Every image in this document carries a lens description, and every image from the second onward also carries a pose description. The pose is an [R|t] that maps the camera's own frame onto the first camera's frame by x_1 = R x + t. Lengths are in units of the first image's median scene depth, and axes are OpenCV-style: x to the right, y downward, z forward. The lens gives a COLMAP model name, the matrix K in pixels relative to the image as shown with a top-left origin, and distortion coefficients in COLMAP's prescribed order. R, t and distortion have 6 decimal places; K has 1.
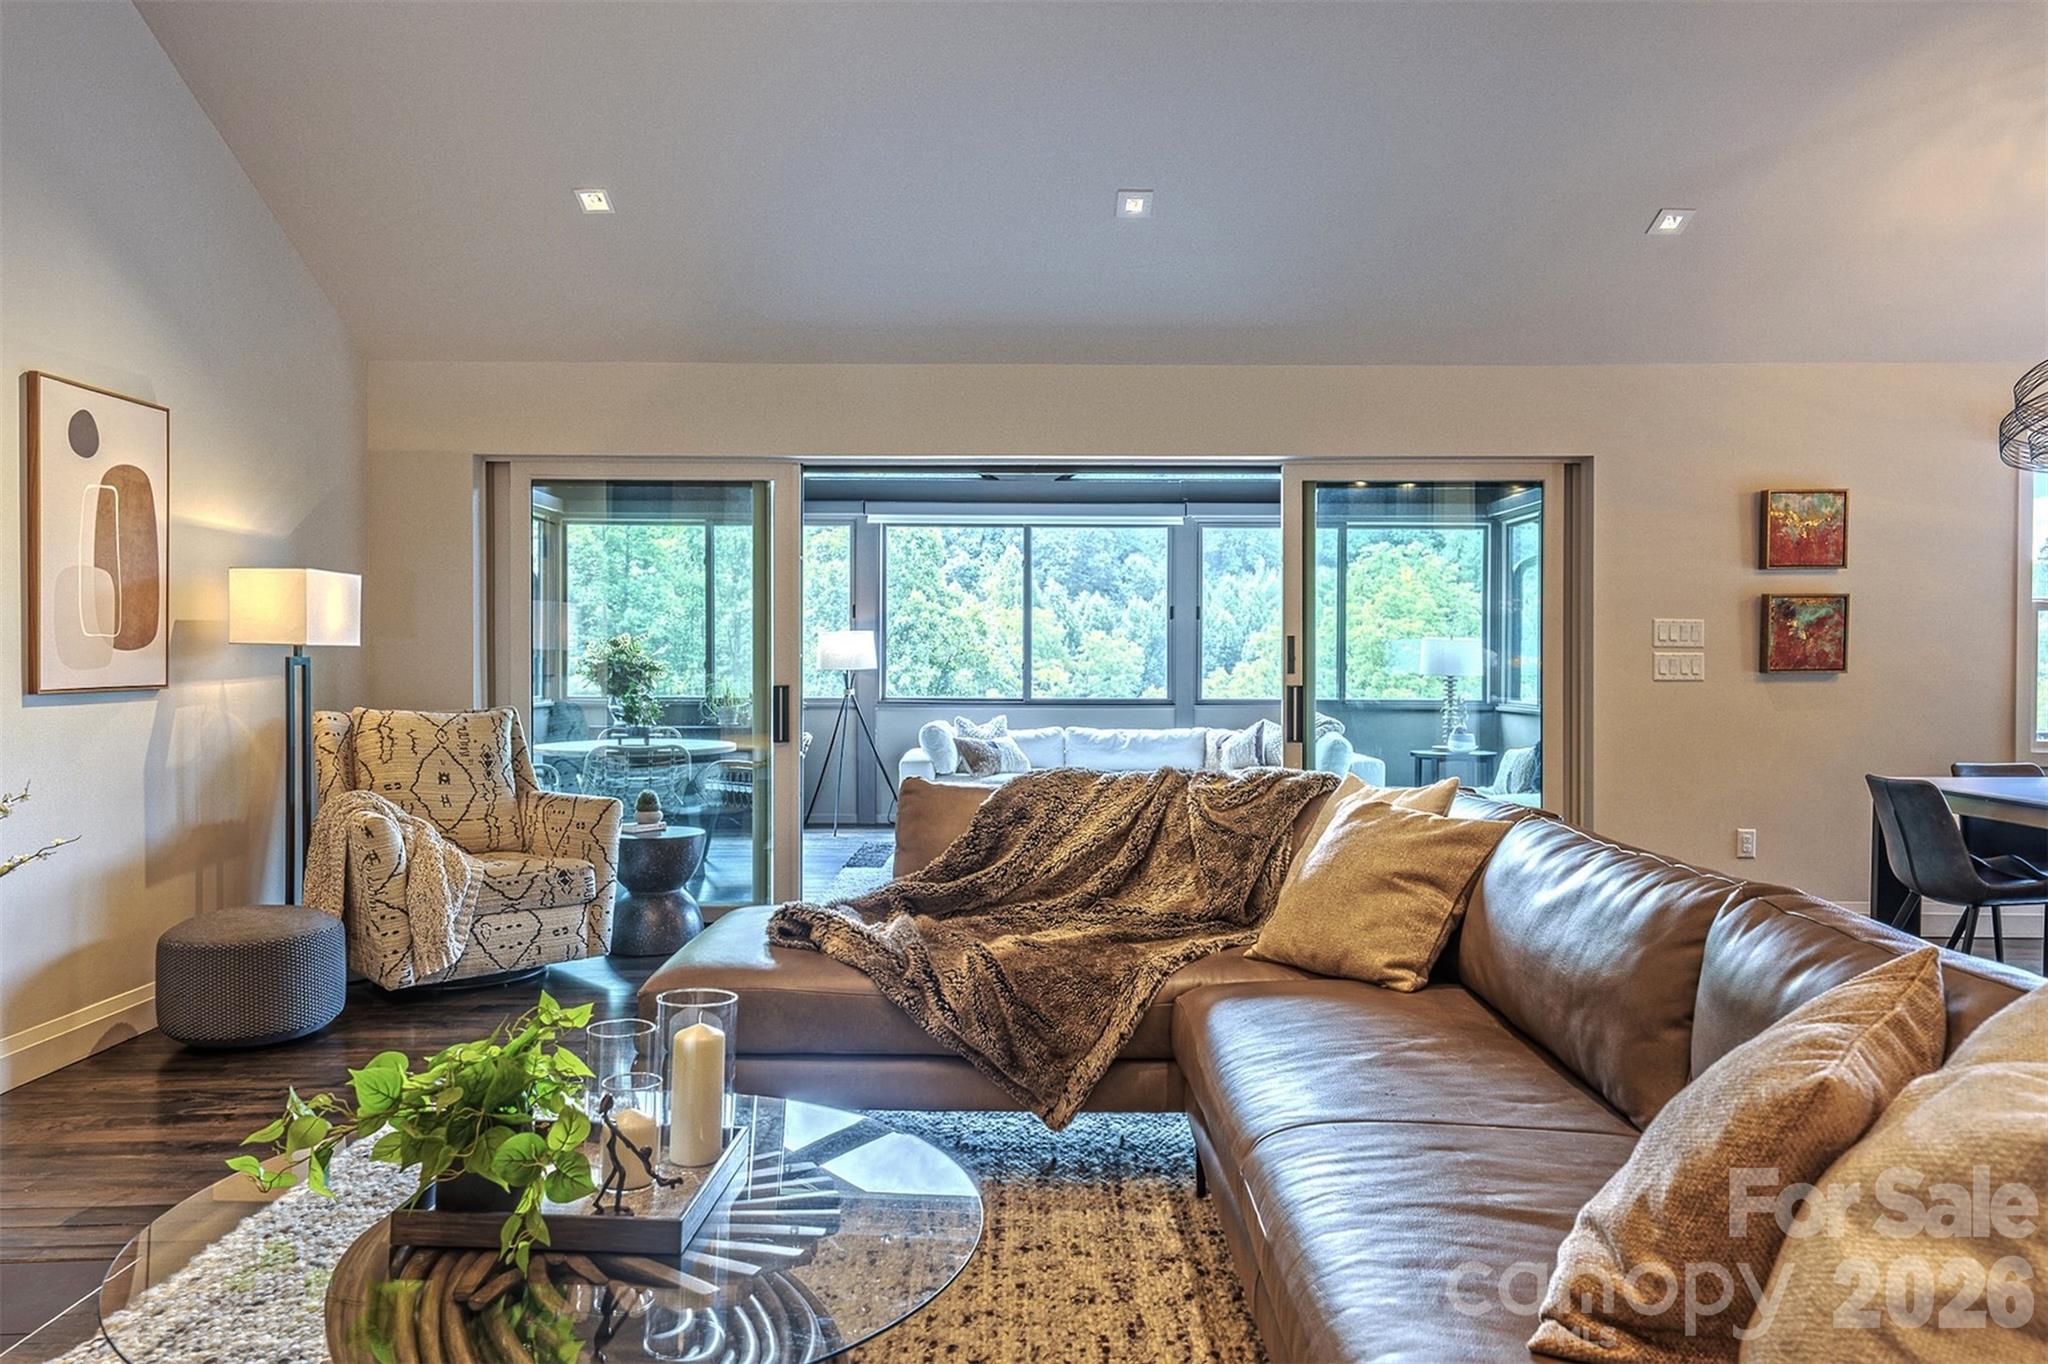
lens RADIAL K [[1417.9, 0, 1019.6], [0, 1417.9, 677.5], [0, 0, 1]] dist [0.040855, 0.006743]
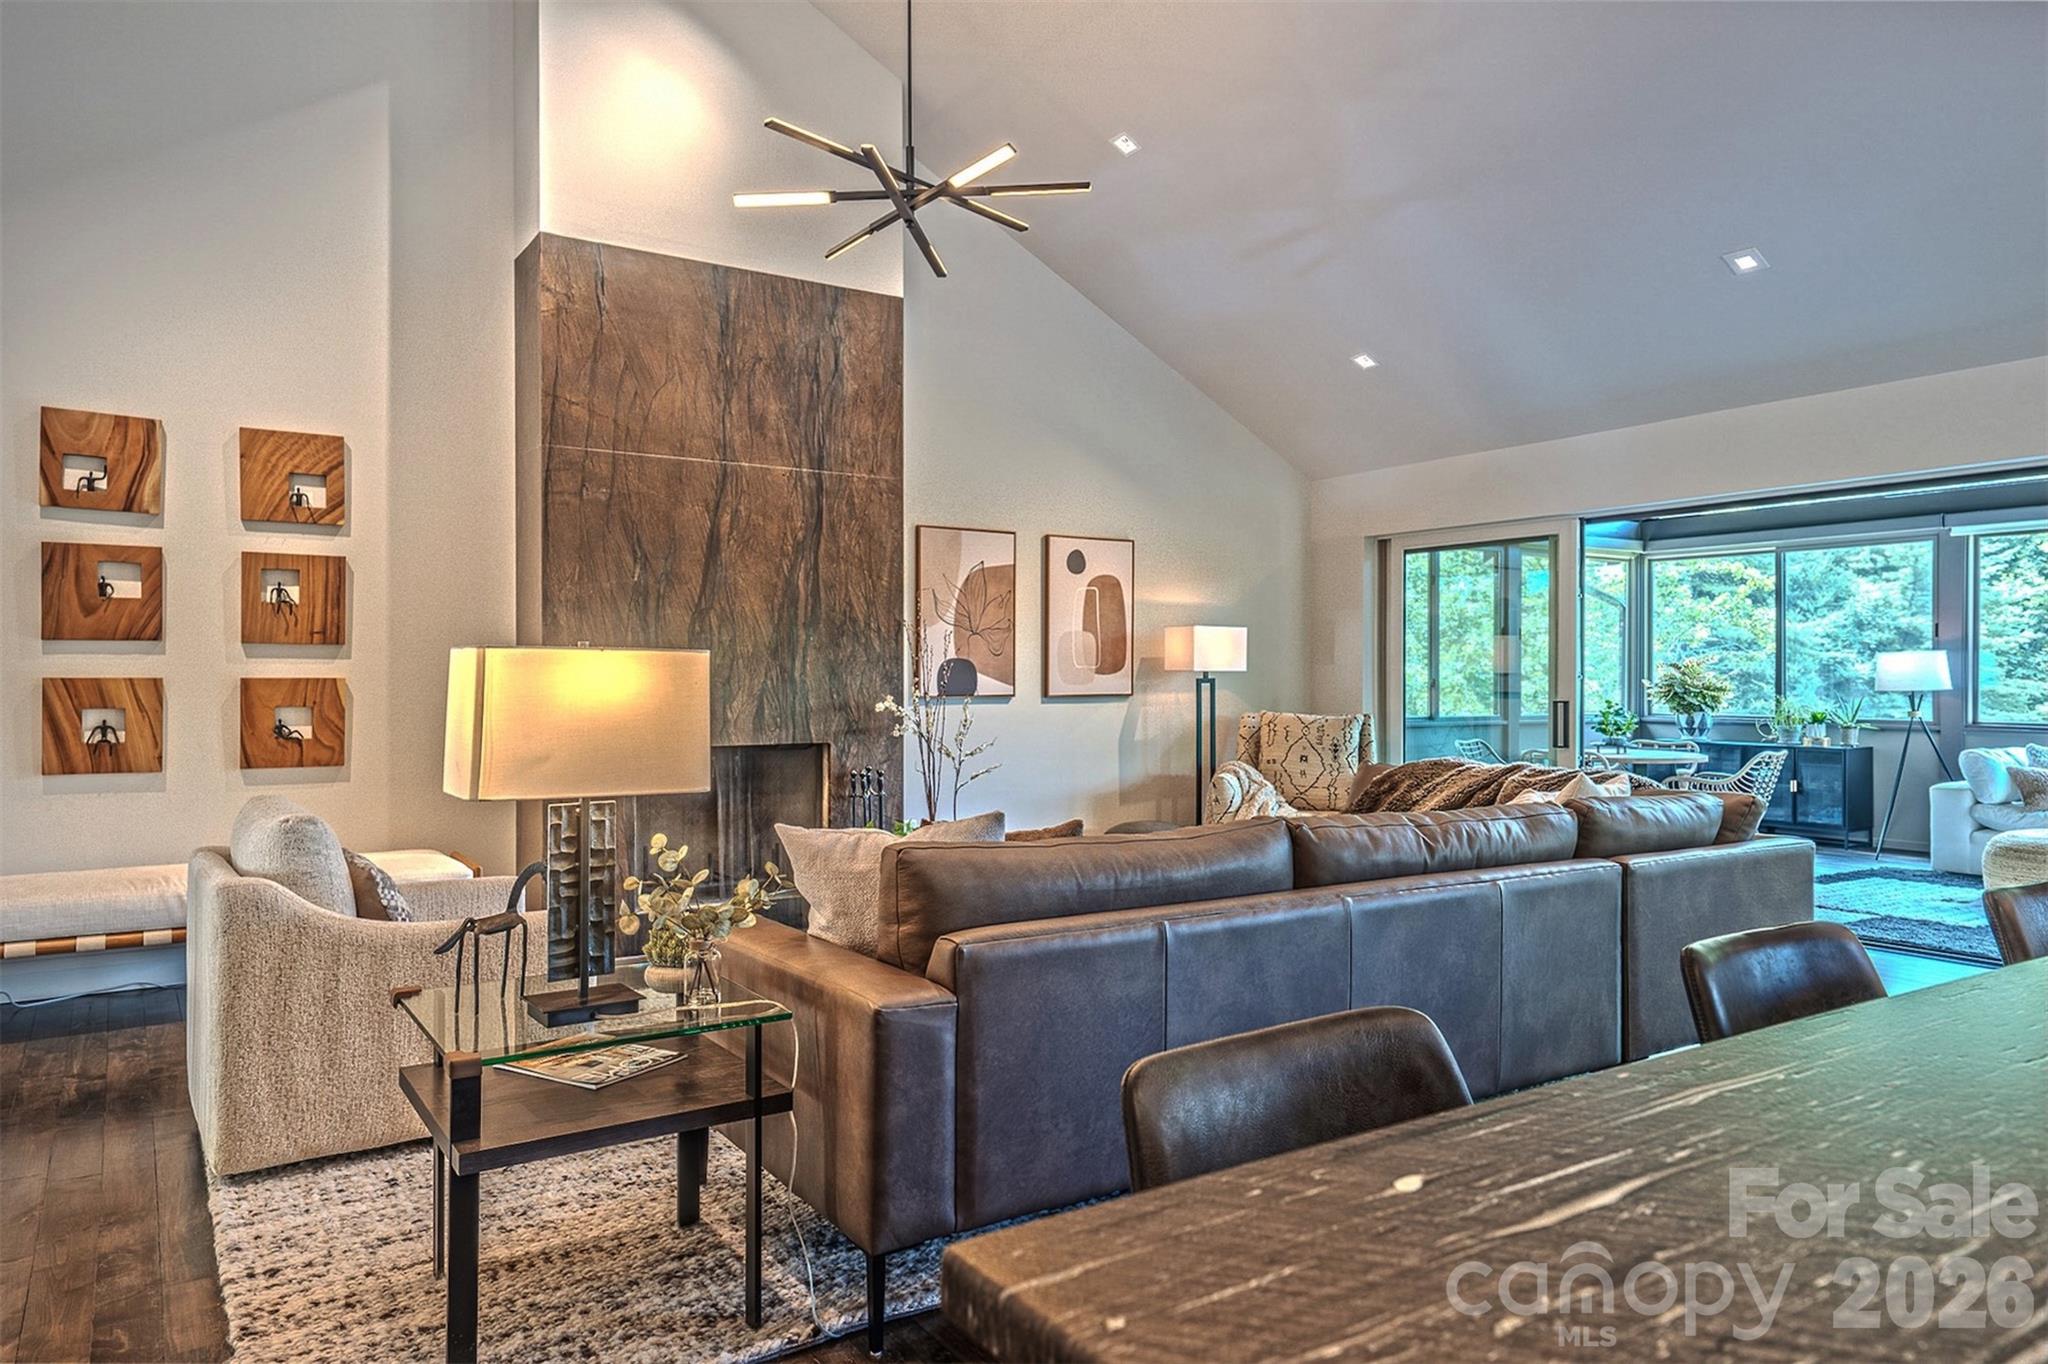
lens RADIAL K [[1417.9, 0, 1039.1], [0, 1417.9, 678.5], [0, 0, 1]] dist [0.040855, 0.006743]
pose [[0.546852, -0.004947, -0.837214, 0.702693], [-0.010438, 0.999865, -0.012725, 0.008190], [0.837164, 0.015697, 0.546727, -0.053561]]
